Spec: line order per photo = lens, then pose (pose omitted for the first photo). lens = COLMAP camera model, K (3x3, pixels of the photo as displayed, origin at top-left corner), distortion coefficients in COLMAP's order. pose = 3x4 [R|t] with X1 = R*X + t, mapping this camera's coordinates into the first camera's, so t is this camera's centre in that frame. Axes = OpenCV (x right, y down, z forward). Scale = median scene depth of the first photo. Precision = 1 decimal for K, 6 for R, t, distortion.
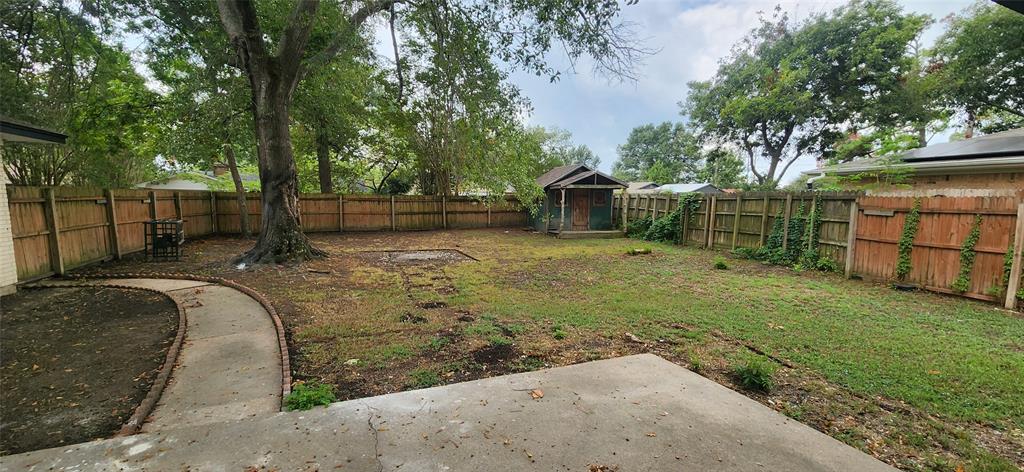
lens RADIAL K [[417.7, 0, 514.6], [0, 417.7, 240.0], [0, 0, 1]] dist [0.004549, -0.000171]
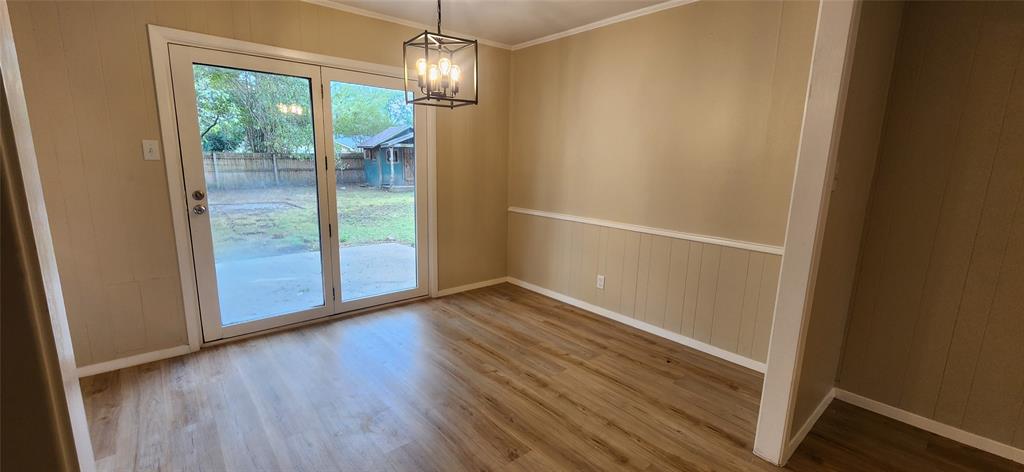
lens RADIAL K [[417.7, 0, 514.6], [0, 417.7, 240.0], [0, 0, 1]] dist [0.004549, -0.000171]
pose [[0.947449, -0.056197, 0.314931, 0.079321], [0.027288, 0.995058, 0.095468, 0.034131], [-0.318740, -0.081857, 0.944301, -0.240915]]
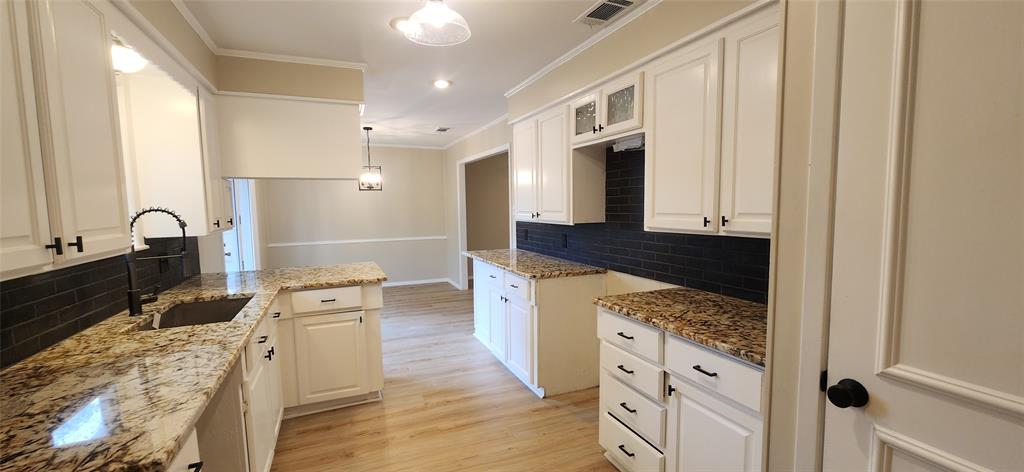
lens RADIAL K [[417.7, 0, 514.6], [0, 417.7, 240.0], [0, 0, 1]] dist [0.004549, -0.000171]
pose [[-0.022341, -0.105369, 0.994182, -0.310540], [0.125346, 0.986288, 0.107349, 0.017908], [-0.991862, 0.127015, -0.008827, -0.204455]]
